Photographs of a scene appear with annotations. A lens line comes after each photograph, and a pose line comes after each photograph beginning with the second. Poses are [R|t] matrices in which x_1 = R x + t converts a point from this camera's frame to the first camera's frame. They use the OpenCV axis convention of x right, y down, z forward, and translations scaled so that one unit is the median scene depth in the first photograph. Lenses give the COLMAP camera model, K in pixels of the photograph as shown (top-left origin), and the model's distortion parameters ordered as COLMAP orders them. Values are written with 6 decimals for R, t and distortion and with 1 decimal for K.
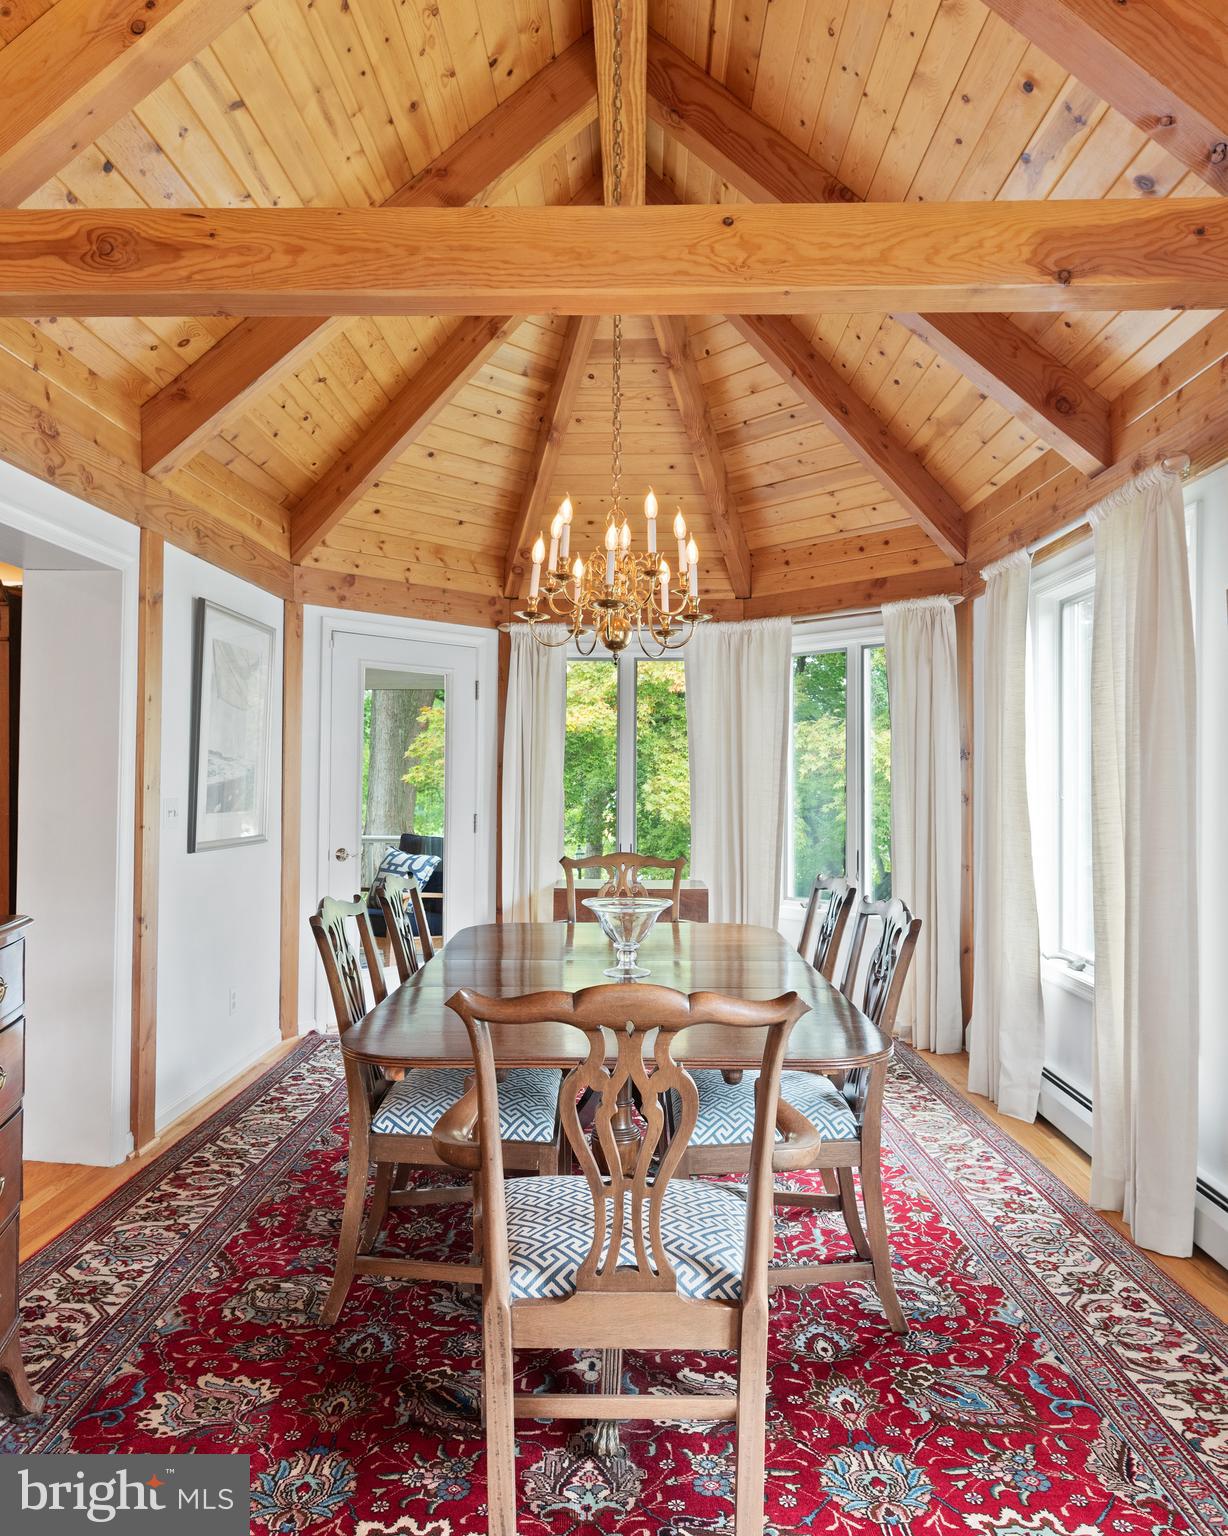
lens RADIAL K [[1057.5, 0, 615.0], [0, 1057.5, 763.7], [0, 0, 1]] dist [0.004366, -0.000773]
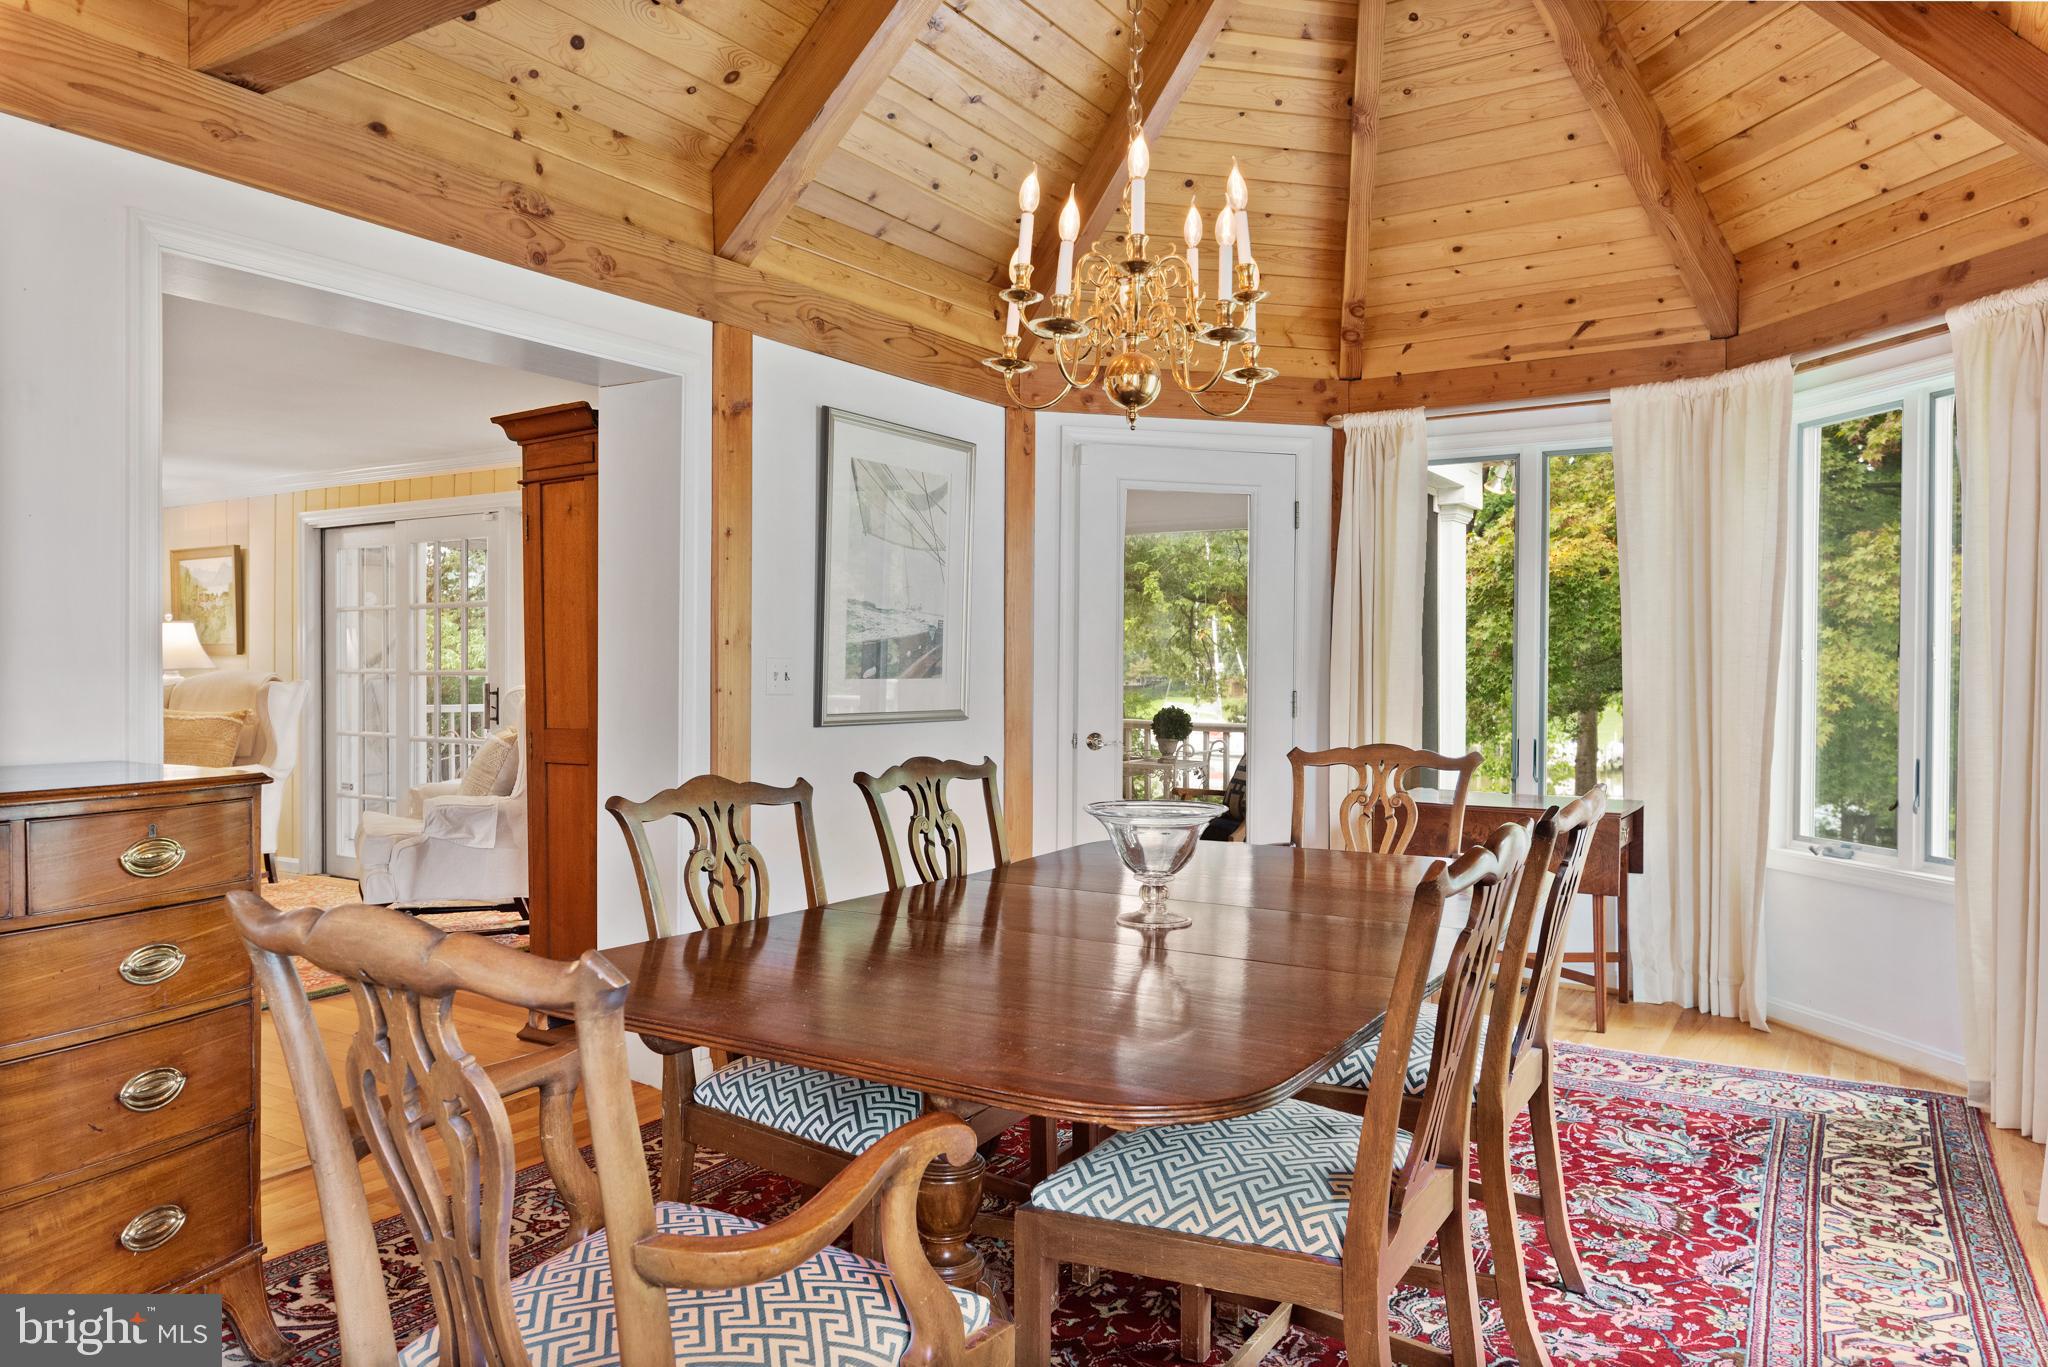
lens RADIAL K [[1345.7, 0, 1023.9], [0, 1345.7, 687.6], [0, 0, 1]] dist [0.000180, -0.002834]
pose [[0.862171, 0.008201, -0.506551, 0.198105], [0.008125, 0.999517, 0.030010, 0.019879], [0.506552, -0.029990, 0.861688, 0.157007]]
